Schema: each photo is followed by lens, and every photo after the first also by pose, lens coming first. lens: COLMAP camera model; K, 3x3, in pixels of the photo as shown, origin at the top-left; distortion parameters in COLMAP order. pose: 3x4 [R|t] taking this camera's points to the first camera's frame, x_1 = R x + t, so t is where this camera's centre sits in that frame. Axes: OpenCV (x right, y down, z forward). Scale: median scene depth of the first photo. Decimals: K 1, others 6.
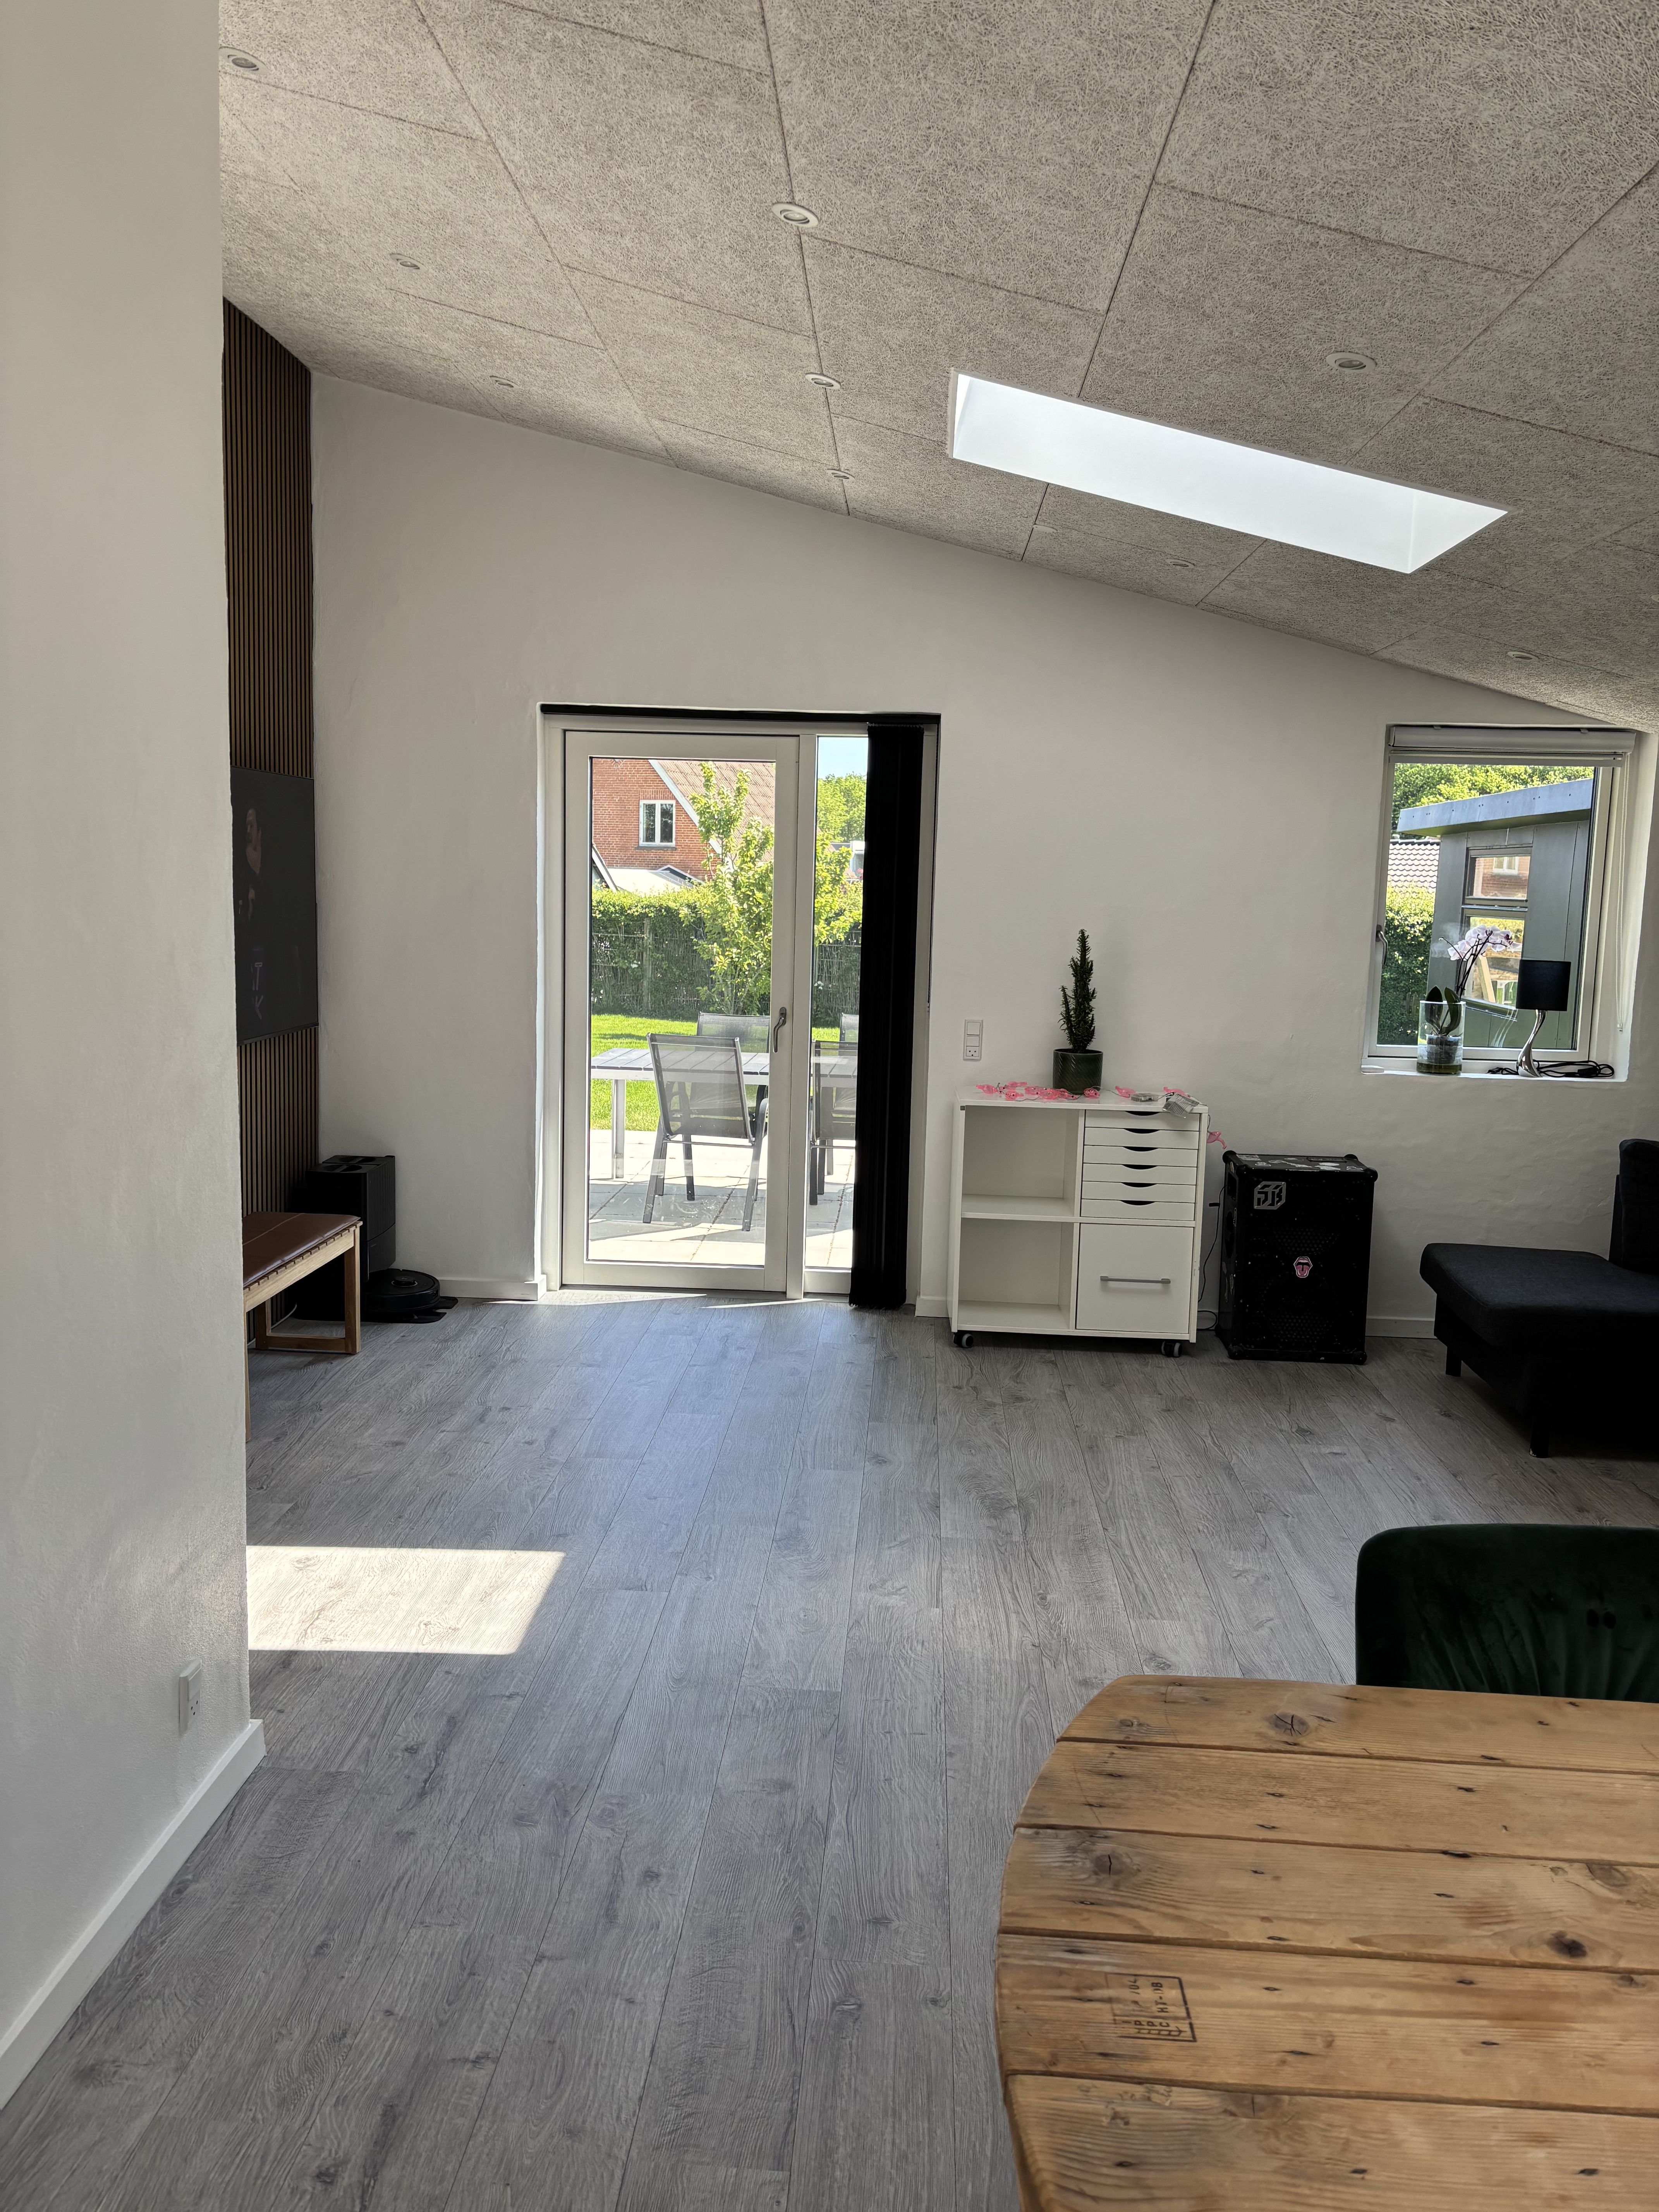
lens RADIAL K [[1660.5, 0, 819.1], [0, 1660.5, 1104.7], [0, 0, 1]] dist [0.004901, -0.004593]
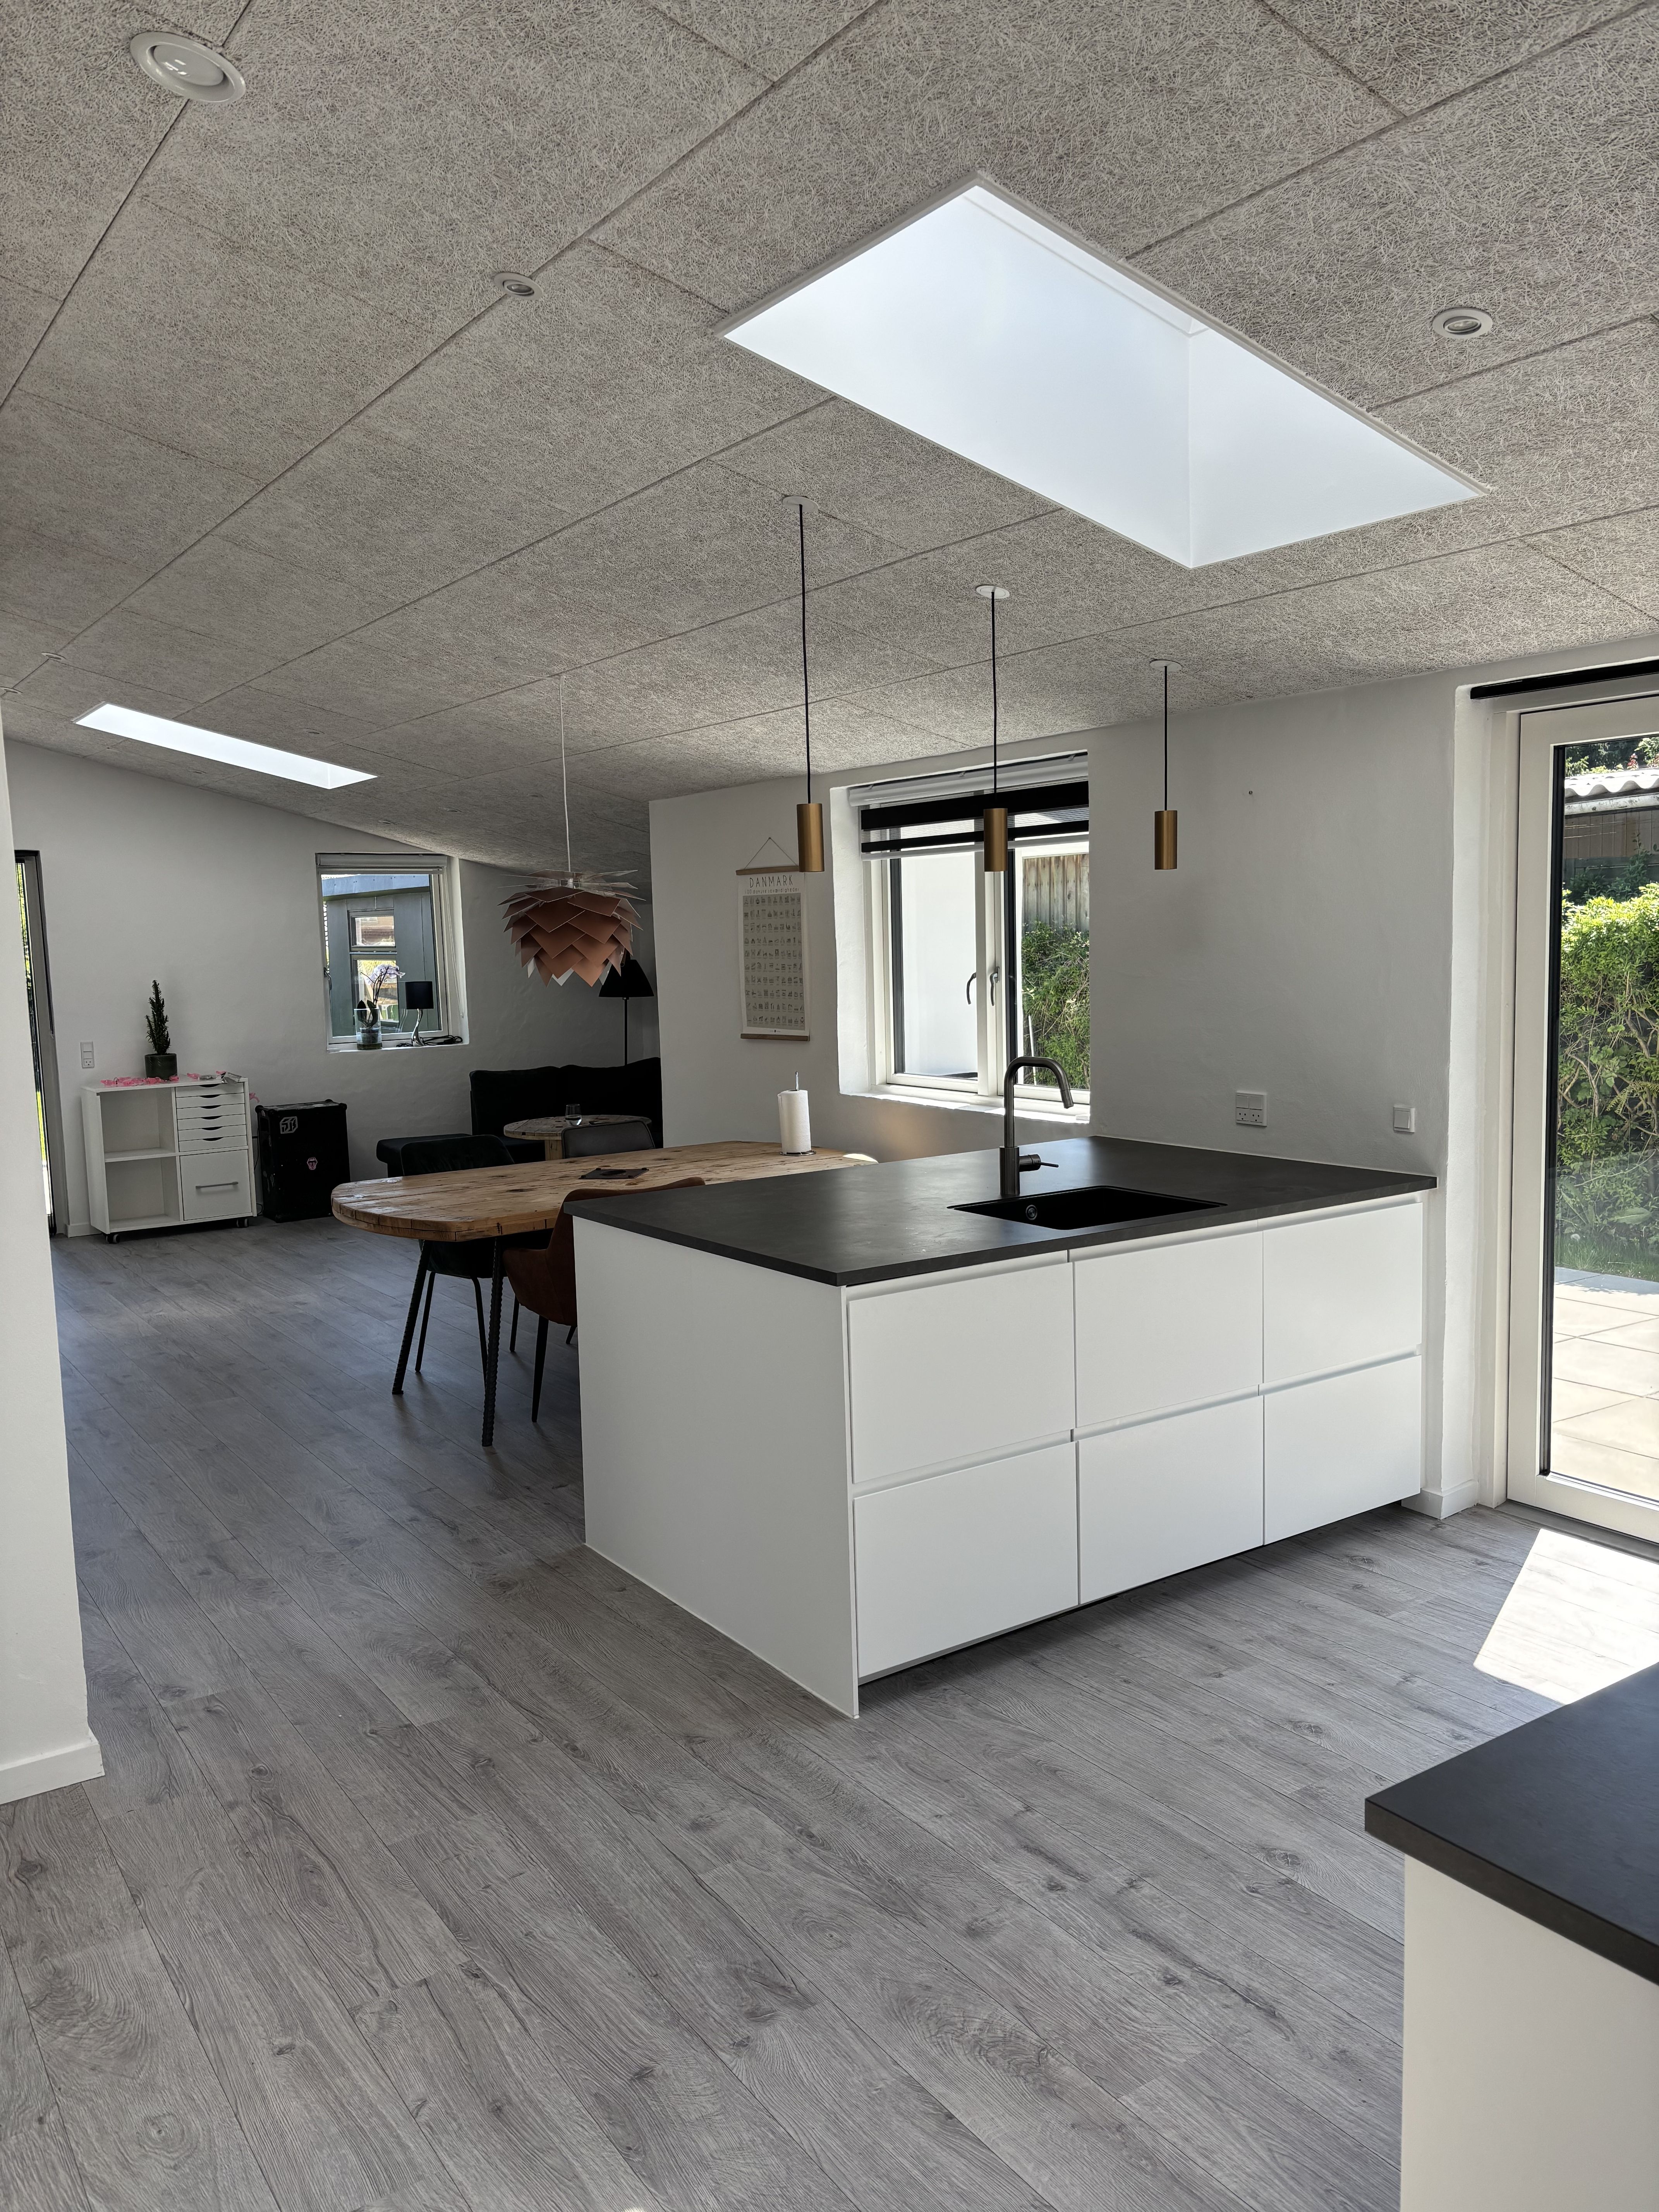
lens RADIAL K [[1660.5, 0, 824.4], [0, 1660.5, 1111.9], [0, 0, 1]] dist [0.004901, -0.004593]
pose [[0.788899, -0.116507, 0.603377, -0.326051], [0.132191, 0.991051, 0.018527, 0.080836], [-0.600136, 0.065145, 0.797241, -0.706461]]
